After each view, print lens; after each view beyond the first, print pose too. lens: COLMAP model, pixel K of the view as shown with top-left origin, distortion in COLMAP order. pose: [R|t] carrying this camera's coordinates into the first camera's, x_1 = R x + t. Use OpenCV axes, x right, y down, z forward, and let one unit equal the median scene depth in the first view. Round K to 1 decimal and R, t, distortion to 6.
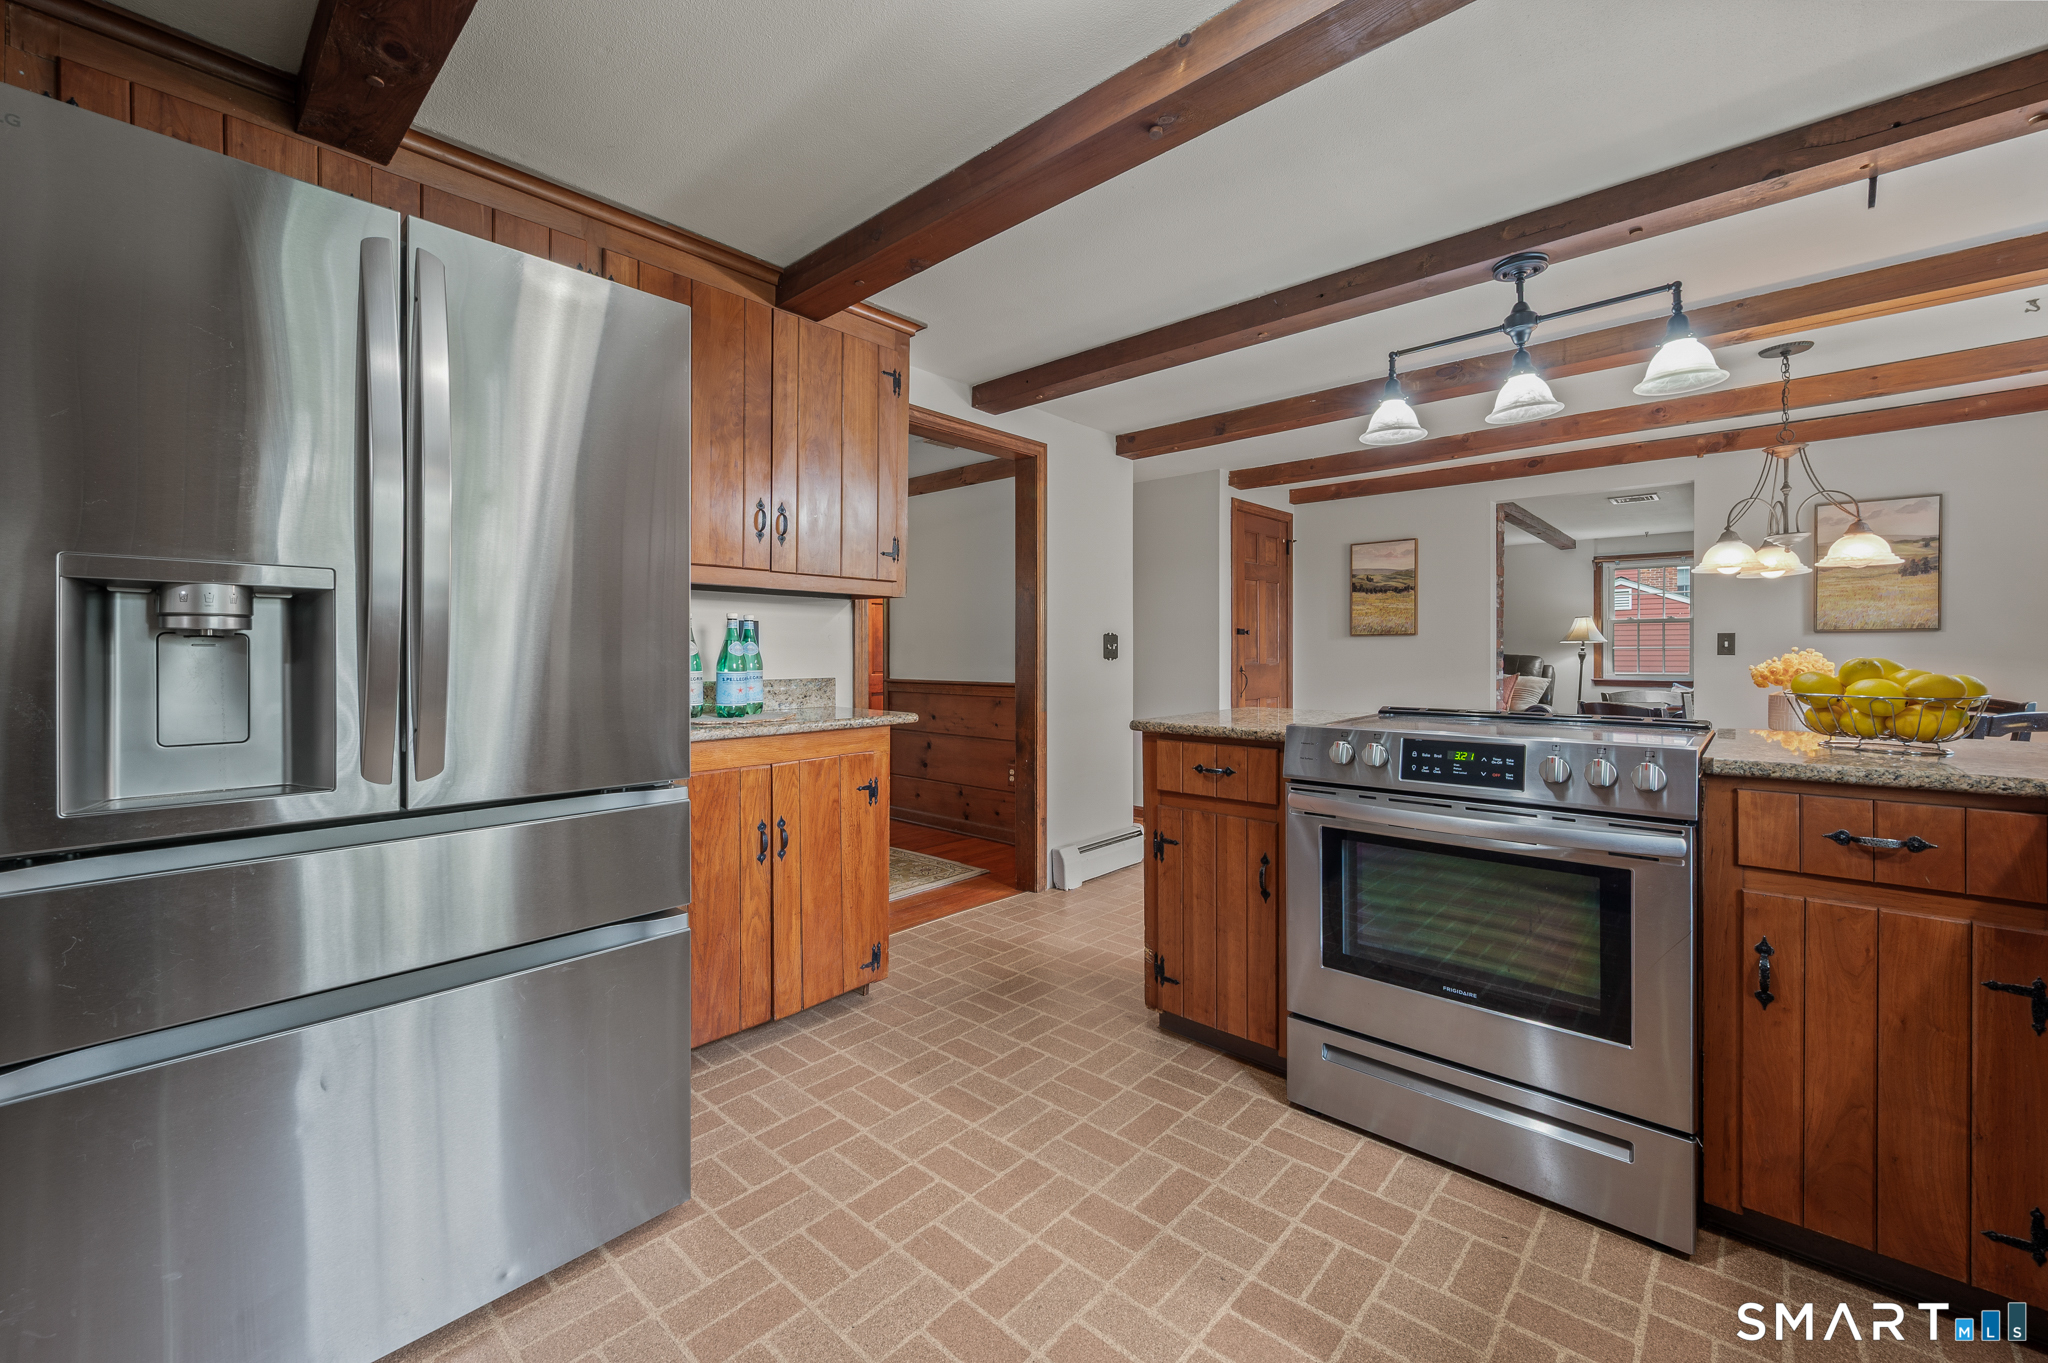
lens RADIAL K [[812.4, 0, 1042.3], [0, 812.4, 653.9], [0, 0, 1]] dist [-0.003323, -0.002087]
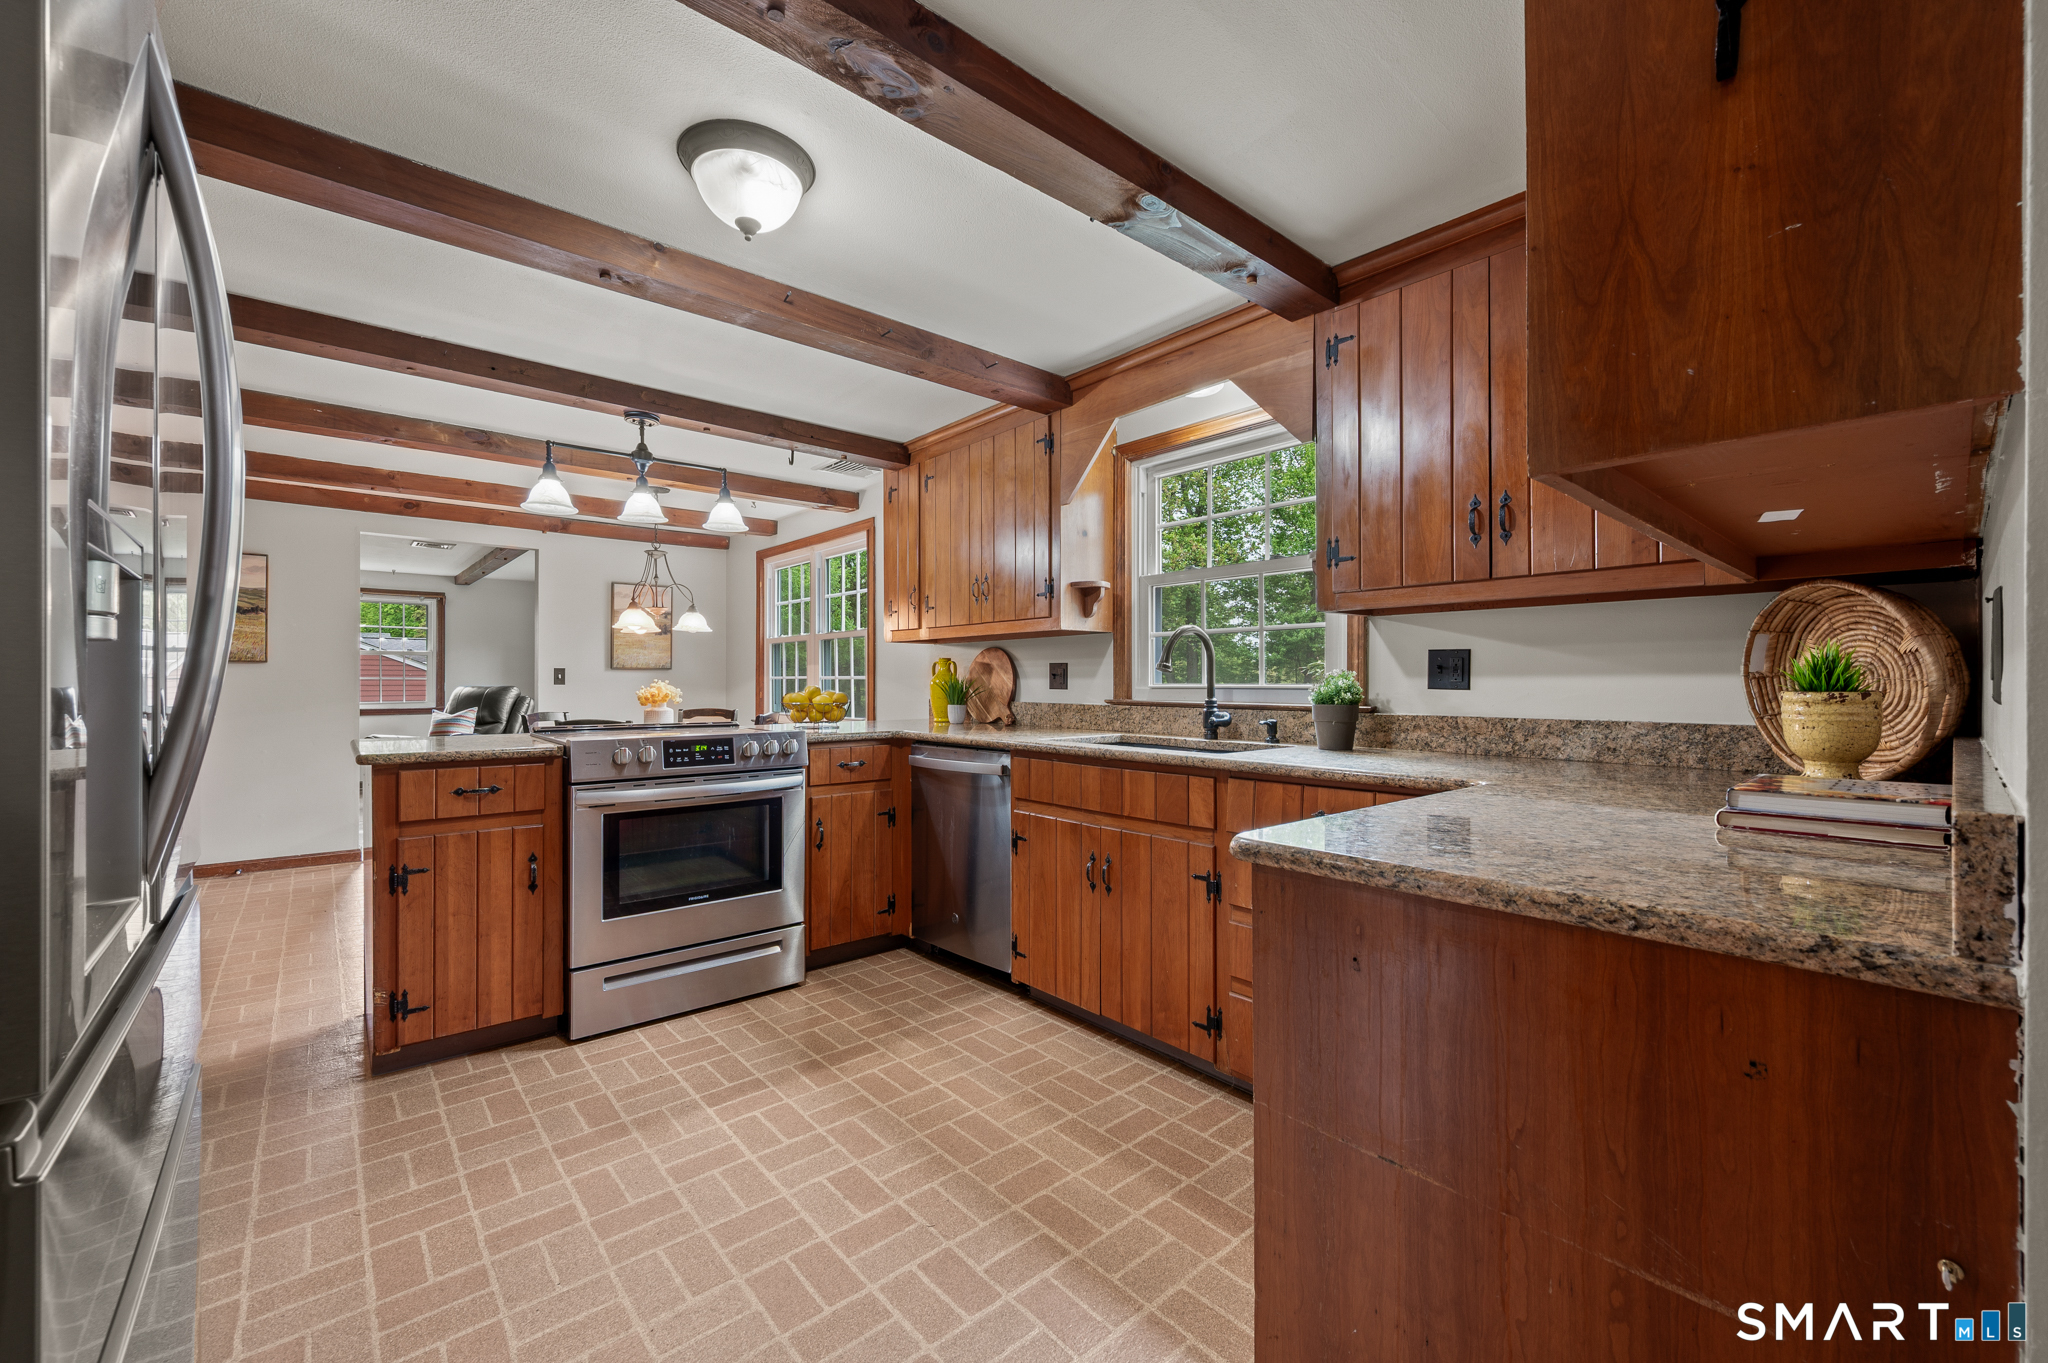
lens RADIAL K [[812.4, 0, 1015.6], [0, 812.4, 675.1], [0, 0, 1]] dist [-0.003323, -0.002087]
pose [[0.141620, 0.008099, 0.989888, -0.761473], [0.002039, 0.999962, -0.008473, -0.001732], [-0.989919, 0.003218, 0.141598, 0.127455]]
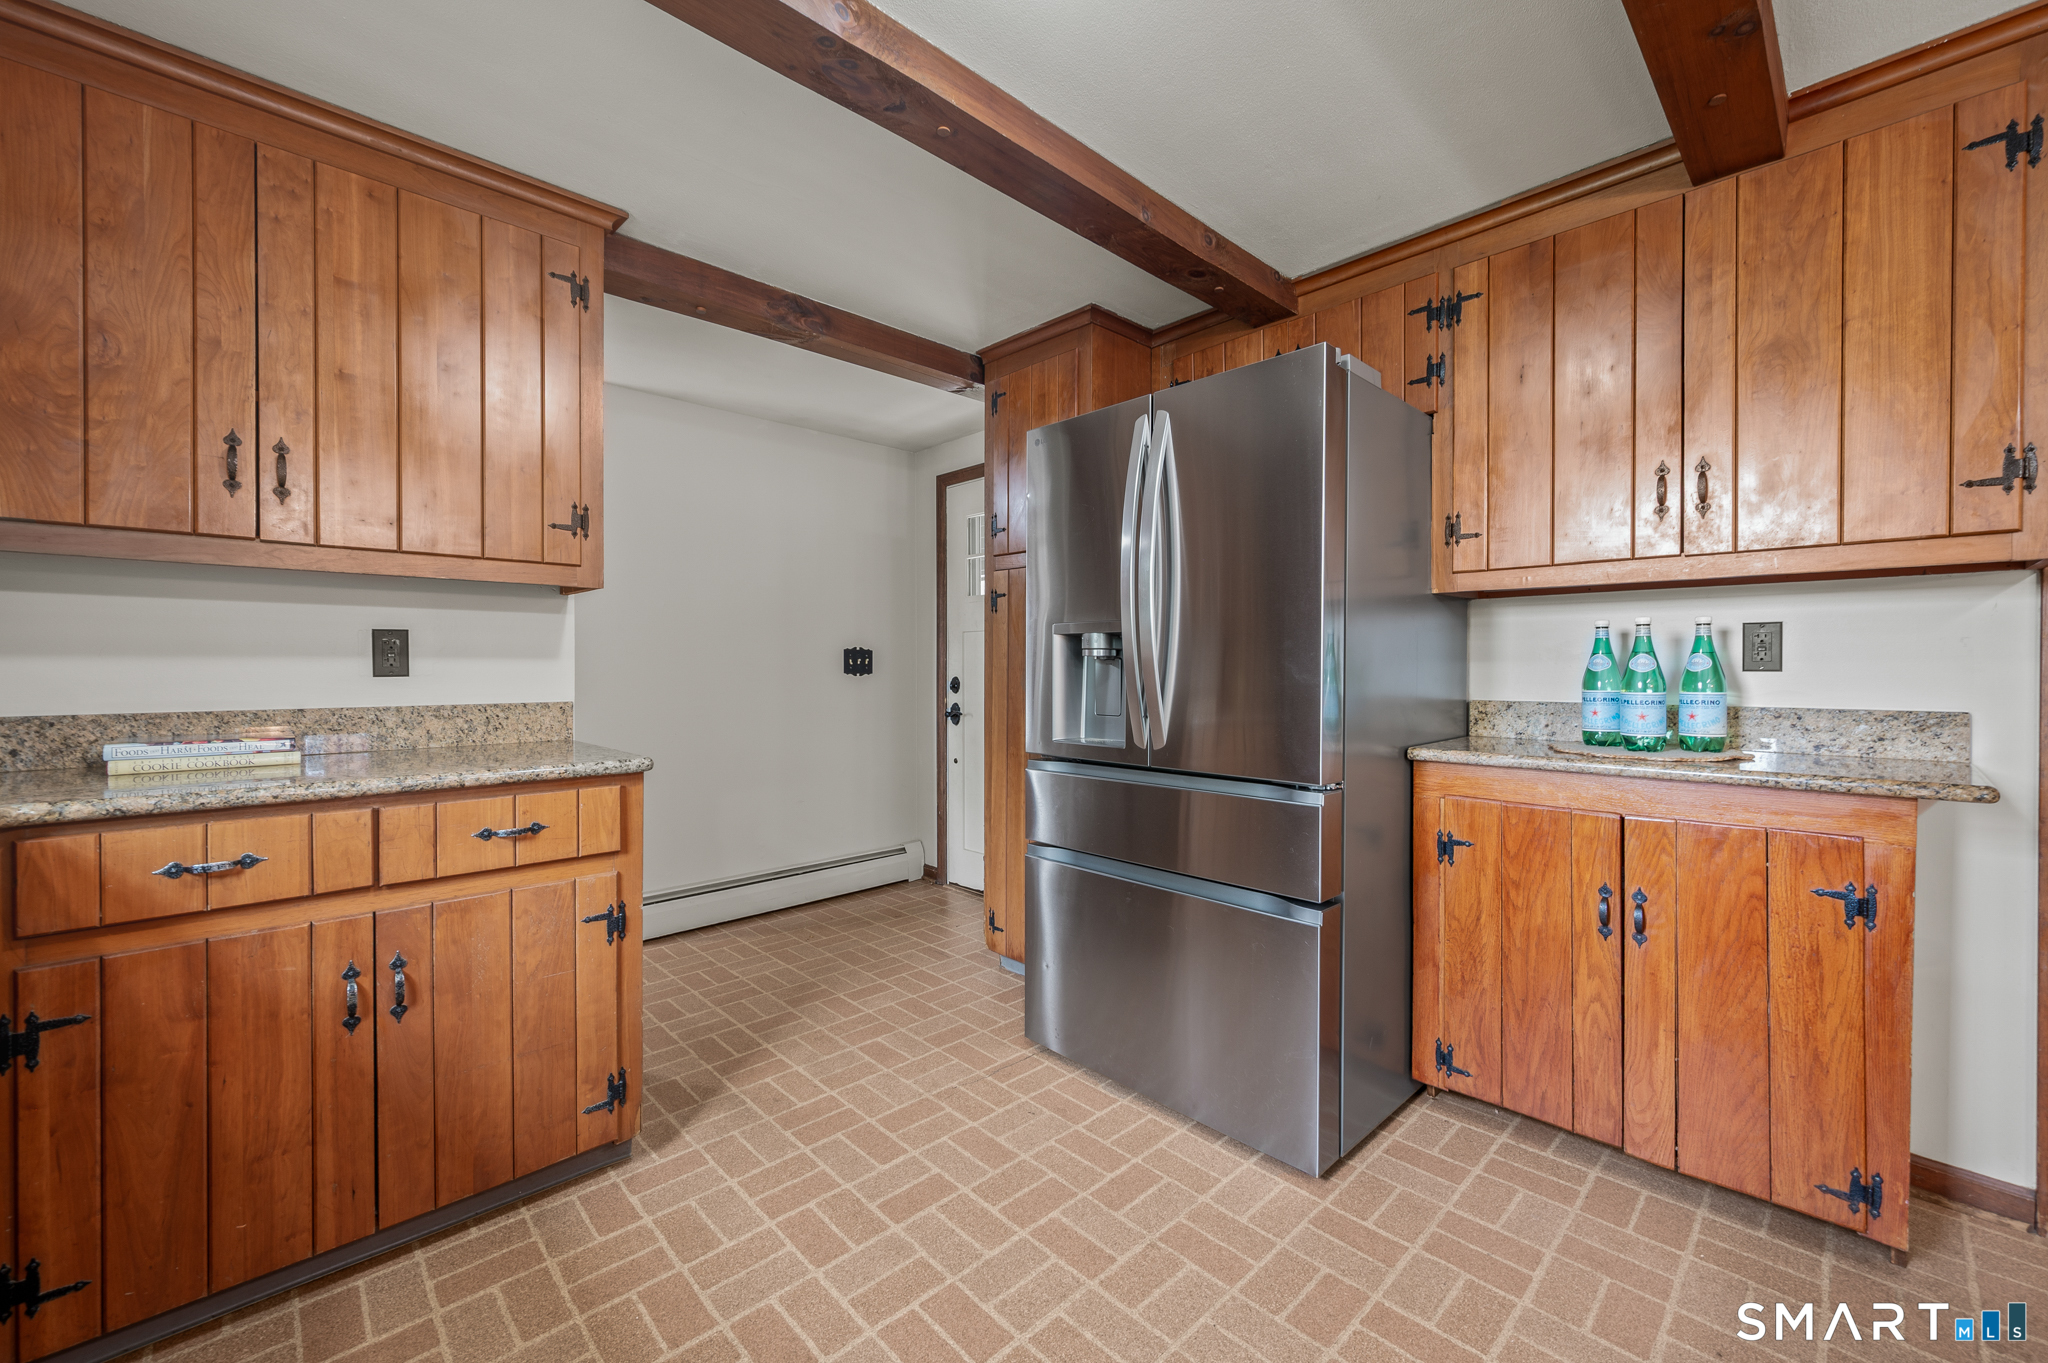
lens RADIAL K [[865.3, 0, 1027.0], [0, 865.3, 668.4], [0, 0, 1]] dist [-0.008771, -0.000163]
pose [[-0.111800, -0.000094, -0.993731, 0.533714], [-0.001423, 0.999999, 0.000066, -0.000351], [0.993730, 0.001421, -0.111800, 0.537922]]
